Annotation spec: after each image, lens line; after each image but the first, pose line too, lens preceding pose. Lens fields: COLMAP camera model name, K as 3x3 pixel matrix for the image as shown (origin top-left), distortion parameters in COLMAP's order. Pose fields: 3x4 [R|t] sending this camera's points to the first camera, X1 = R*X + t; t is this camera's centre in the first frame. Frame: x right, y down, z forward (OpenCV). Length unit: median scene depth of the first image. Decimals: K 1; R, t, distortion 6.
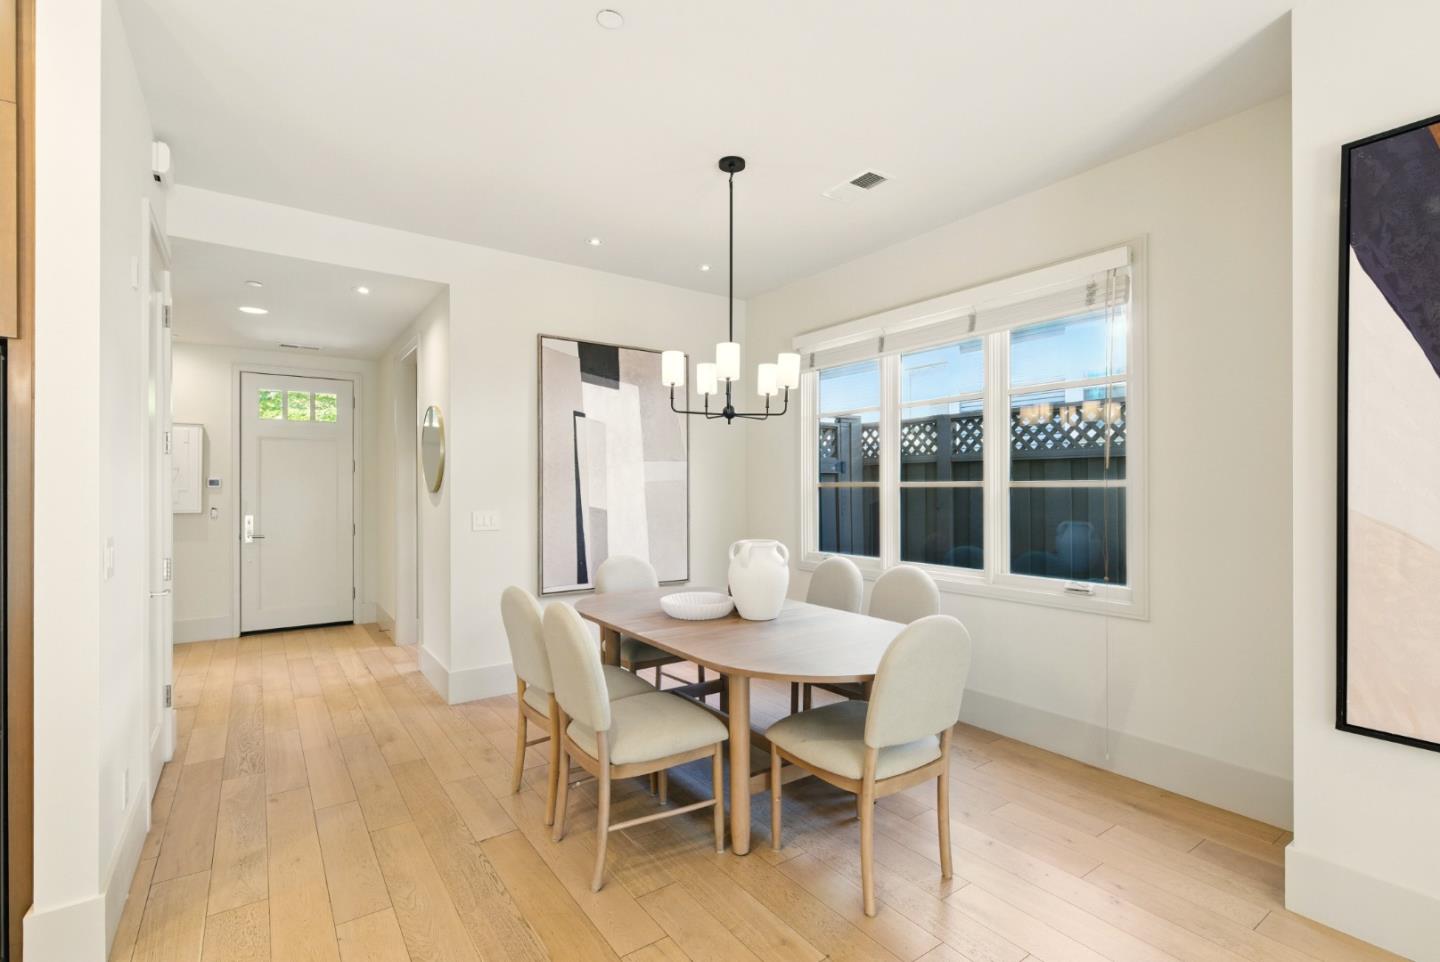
lens RADIAL K [[656.8, 0, 722.0], [0, 656.8, 485.2], [0, 0, 1]] dist [0.002007, 0.000246]
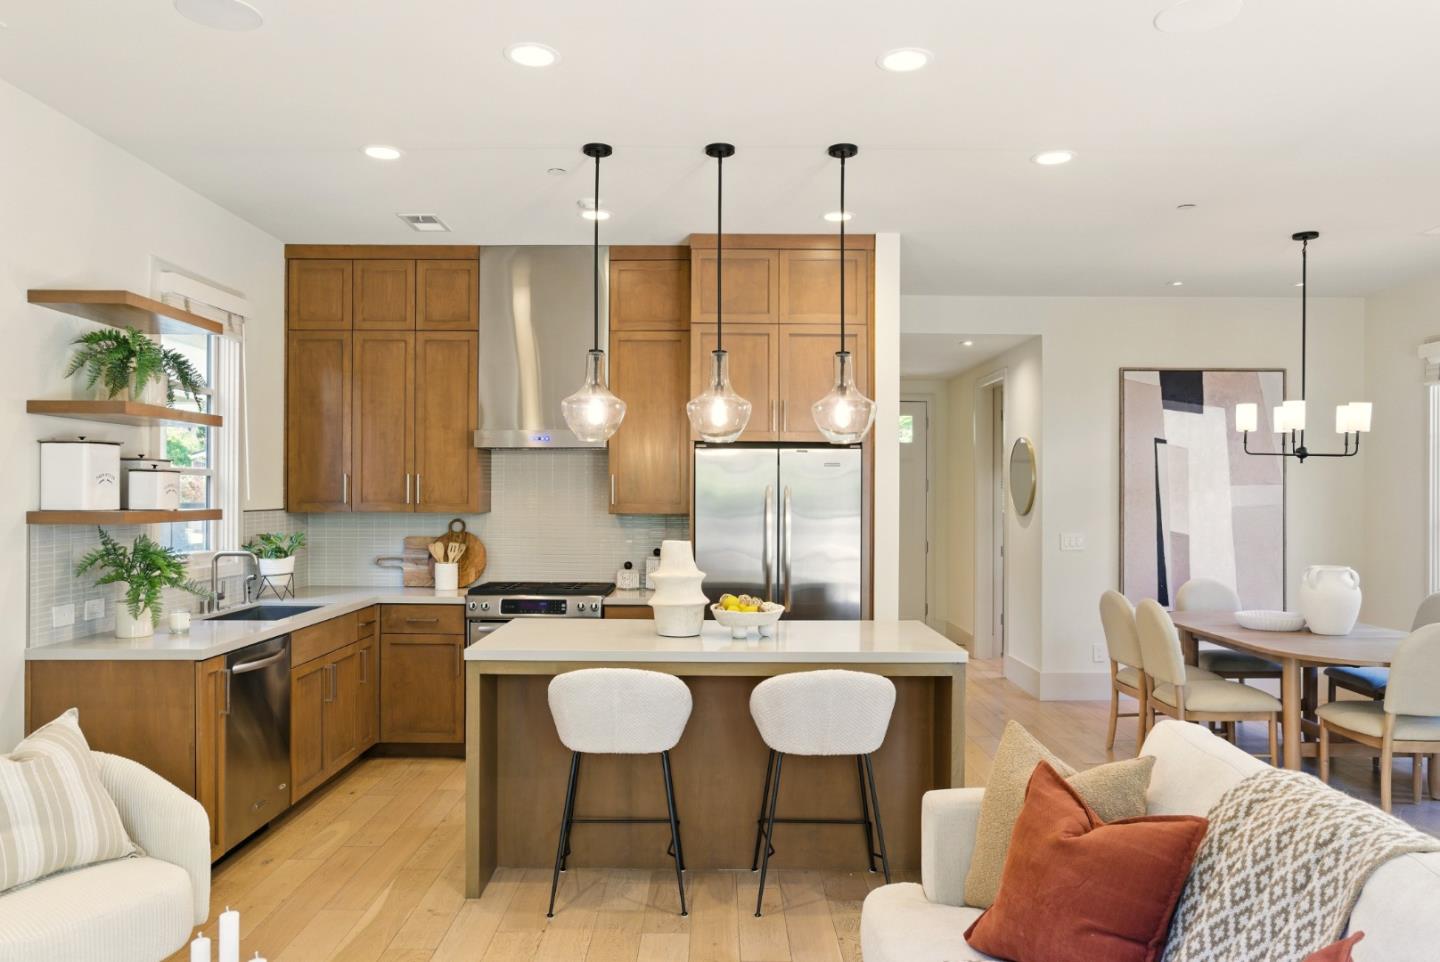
lens RADIAL K [[1069.0, 0, 723.0], [0, 1069.0, 493.3], [0, 0, 1]] dist [0.006145, 0.006087]
pose [[0.828146, 0.004390, -0.560495, 0.169337], [-0.002130, 0.999987, 0.004685, -0.035664], [0.560508, -0.002686, 0.828145, -0.842558]]
